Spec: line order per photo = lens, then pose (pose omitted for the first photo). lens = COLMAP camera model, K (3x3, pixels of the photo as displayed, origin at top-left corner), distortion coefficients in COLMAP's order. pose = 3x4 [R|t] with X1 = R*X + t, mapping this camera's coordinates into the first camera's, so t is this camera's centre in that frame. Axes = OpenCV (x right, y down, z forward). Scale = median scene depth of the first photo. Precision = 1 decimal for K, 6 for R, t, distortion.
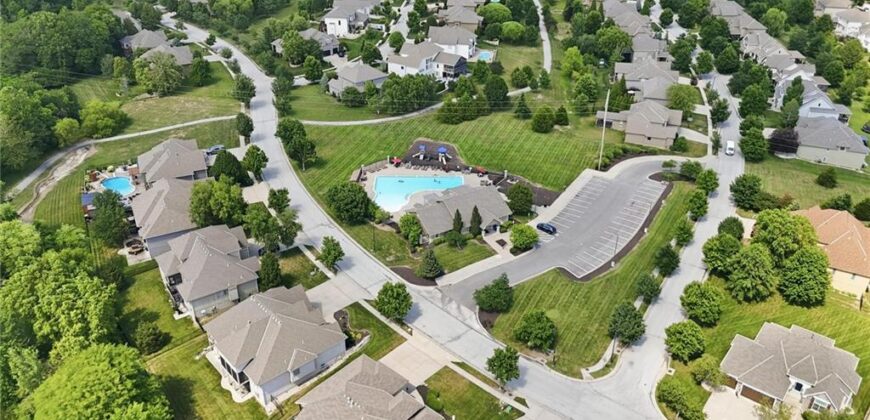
lens RADIAL K [[642.2, 0, 435.0], [0, 642.2, 210.0], [0, 0, 1]] dist [0.110397, -0.184679]
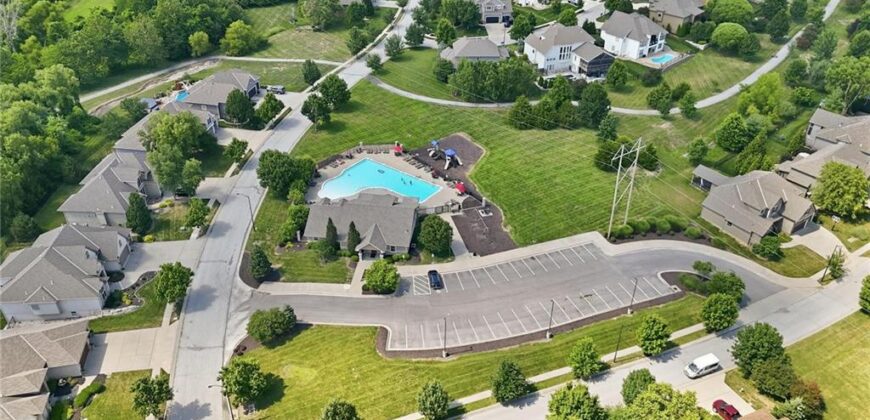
lens RADIAL K [[642.2, 0, 435.0], [0, 642.2, 210.0], [0, 0, 1]] dist [0.110397, -0.184679]
pose [[0.798345, 0.330637, -0.503314, 0.438608], [-0.298609, 0.943153, 0.145930, -0.135492], [0.522952, 0.033792, 0.851692, 0.255549]]
